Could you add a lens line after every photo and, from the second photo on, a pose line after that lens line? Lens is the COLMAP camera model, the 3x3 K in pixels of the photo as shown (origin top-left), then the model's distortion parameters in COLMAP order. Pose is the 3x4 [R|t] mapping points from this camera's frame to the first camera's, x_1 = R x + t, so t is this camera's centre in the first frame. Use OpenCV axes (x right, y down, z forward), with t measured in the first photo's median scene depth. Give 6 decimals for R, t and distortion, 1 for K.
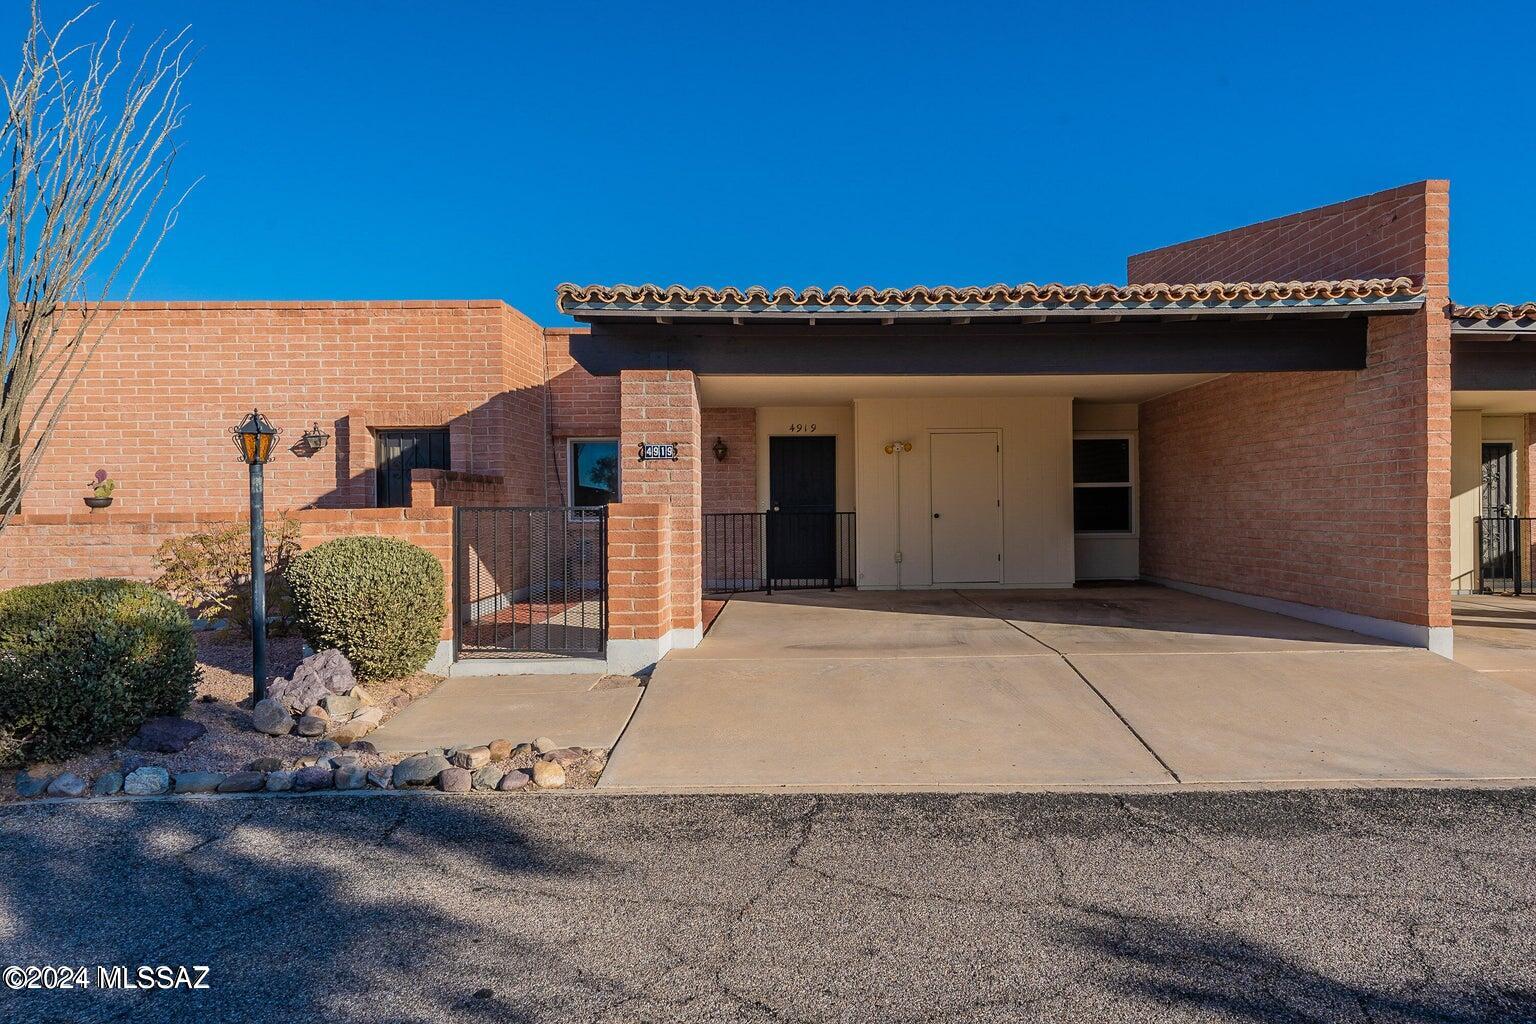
lens RADIAL K [[957.4, 0, 770.0], [0, 957.4, 515.2], [0, 0, 1]] dist [0.000361, 0.000569]
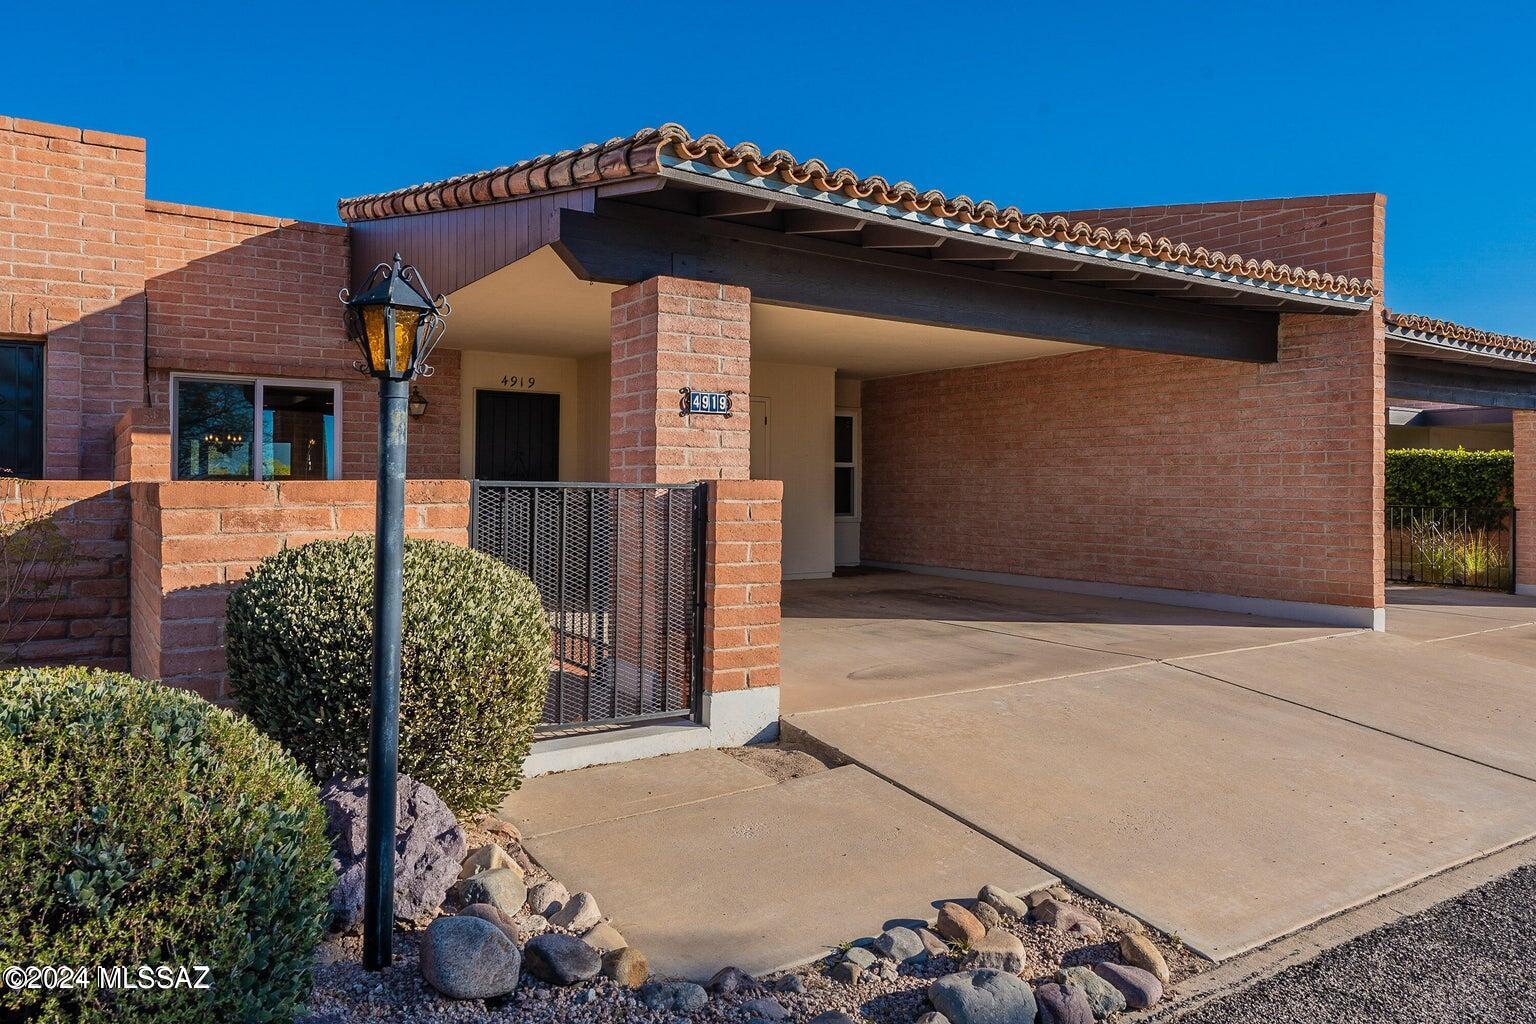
lens RADIAL K [[1030.7, 0, 787.6], [0, 1030.7, 471.7], [0, 0, 1]] dist [-0.000475, -0.000225]
pose [[0.841136, 0.021615, 0.540391, -0.423396], [-0.010527, 0.999666, -0.023599, -0.001466], [-0.540721, 0.014161, 0.841083, 0.333702]]
